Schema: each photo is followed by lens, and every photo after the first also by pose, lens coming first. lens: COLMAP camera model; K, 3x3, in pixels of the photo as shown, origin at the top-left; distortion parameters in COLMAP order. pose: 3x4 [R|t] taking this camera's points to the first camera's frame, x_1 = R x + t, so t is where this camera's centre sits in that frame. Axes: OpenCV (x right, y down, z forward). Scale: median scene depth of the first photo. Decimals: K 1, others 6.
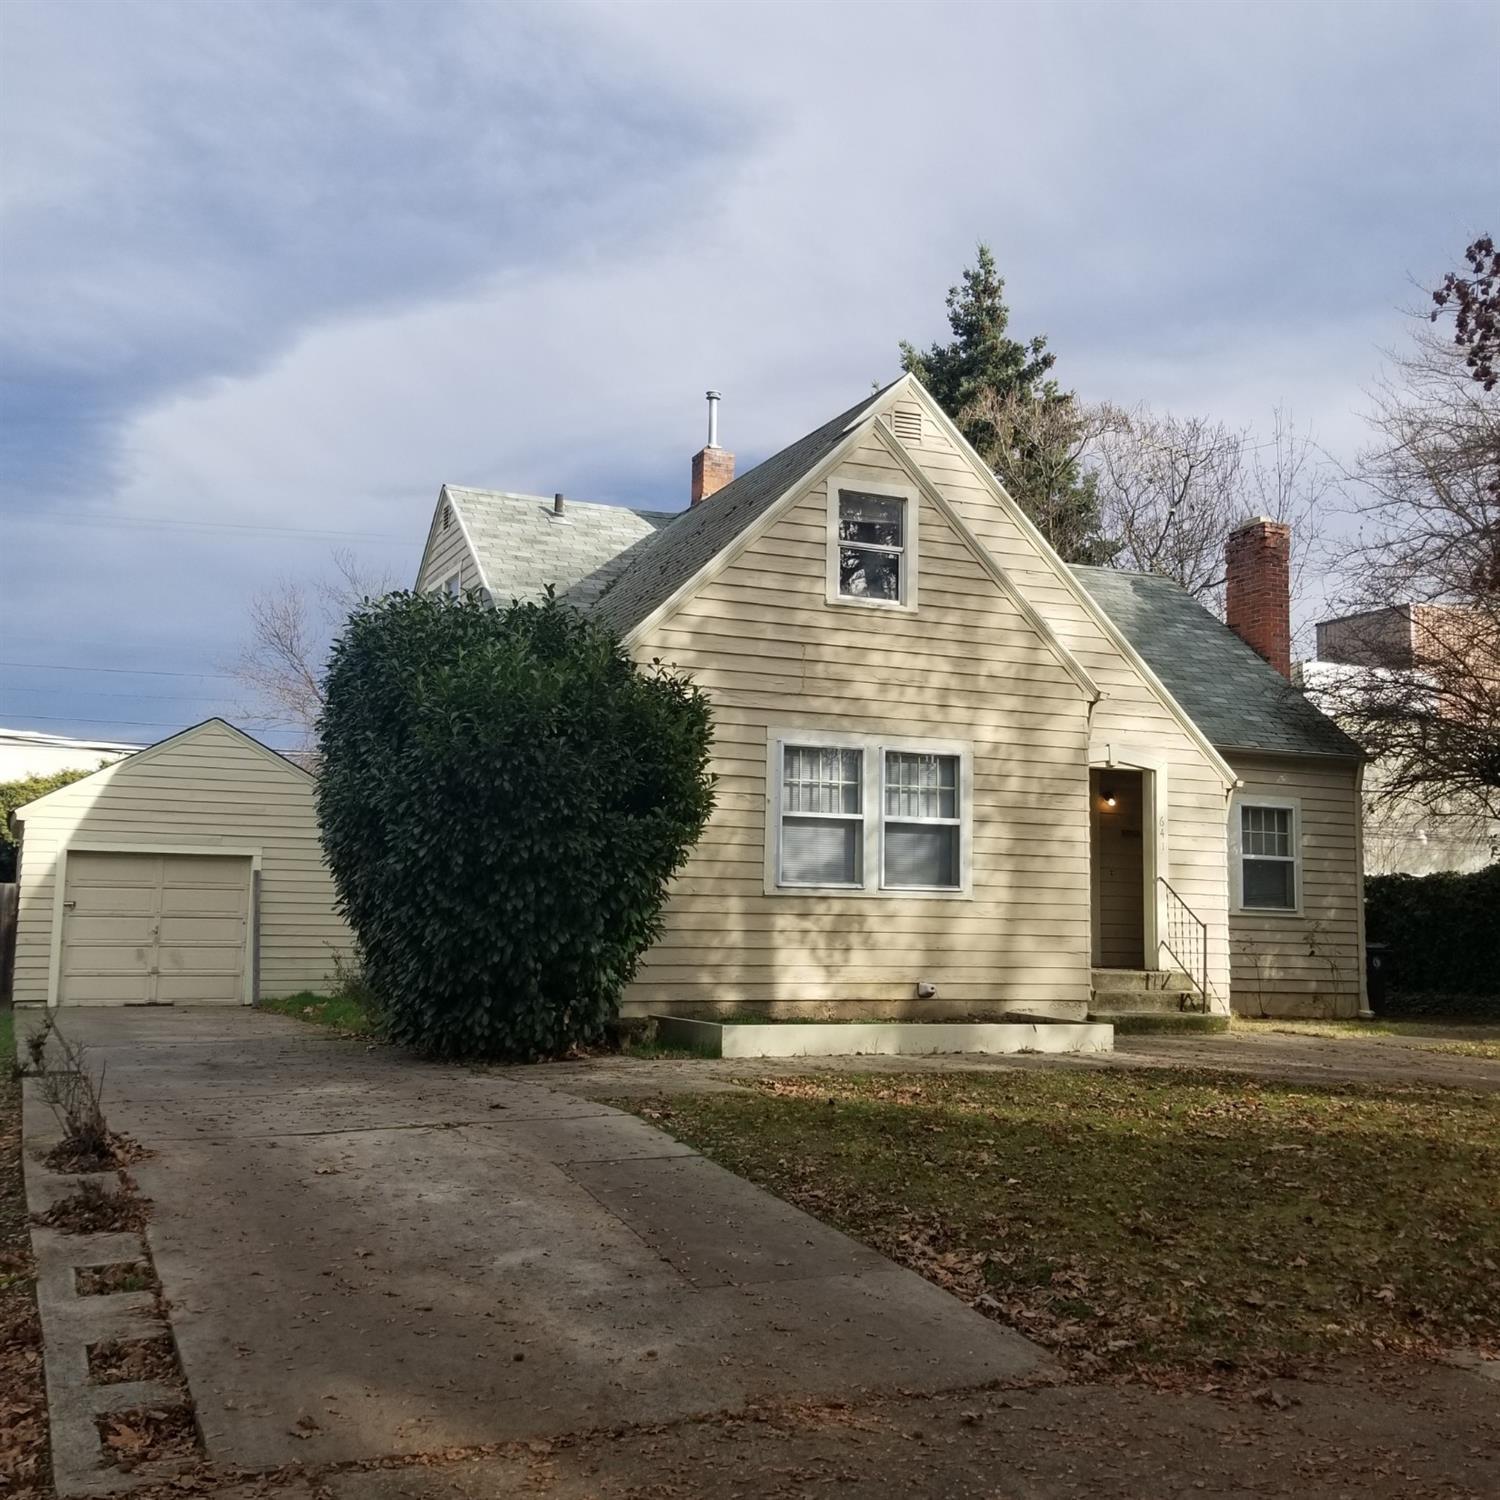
lens RADIAL K [[1734.3, 0, 759.3], [0, 1734.3, 705.2], [0, 0, 1]] dist [0.050323, -0.027823]
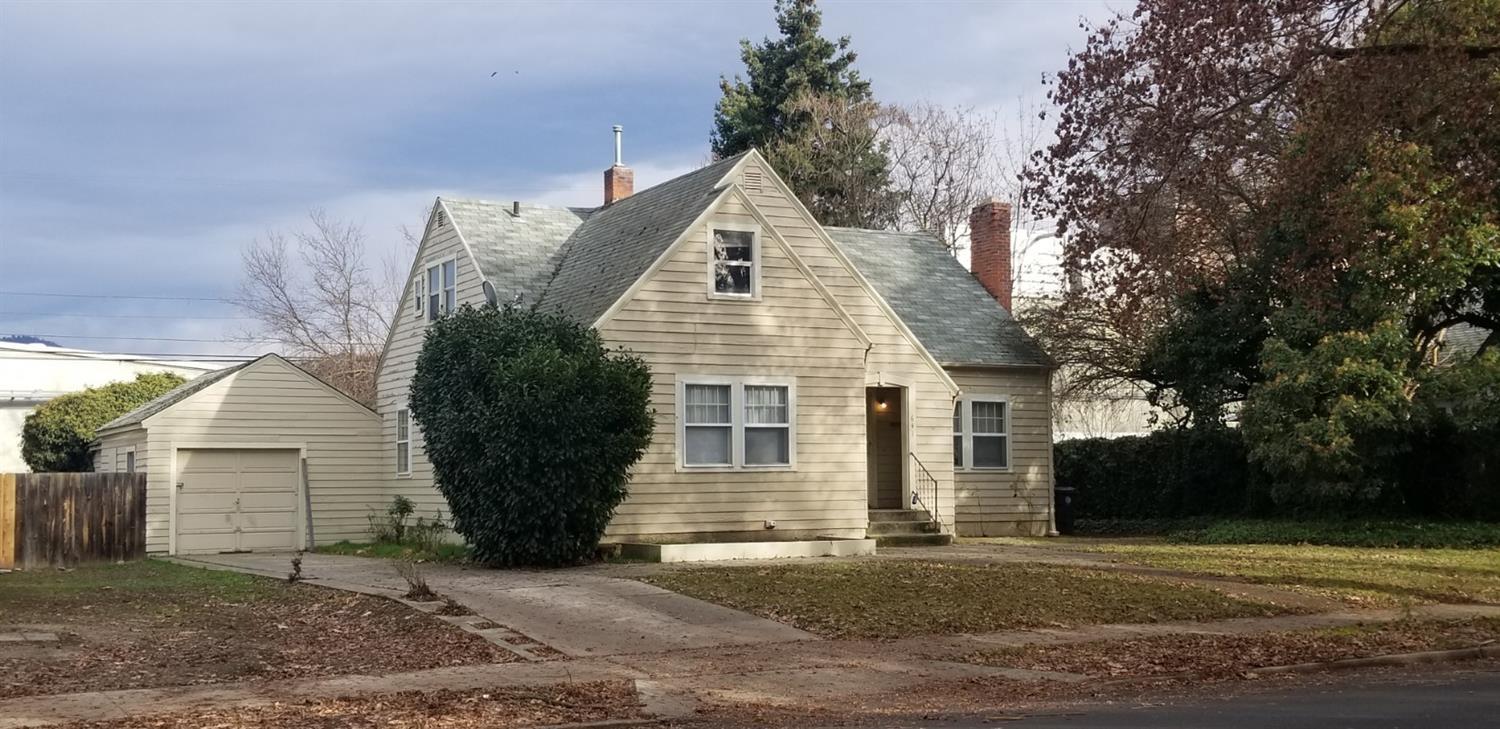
lens RADIAL K [[1759.3, 0, 750.0], [0, 1759.3, 364.5], [0, 0, 1]] dist [-0.005734, 0.001833]
pose [[0.995731, -0.021057, 0.089873, -0.055041], [0.015505, 0.997954, 0.062031, -0.072793], [-0.090995, -0.060373, 0.994020, -0.513269]]
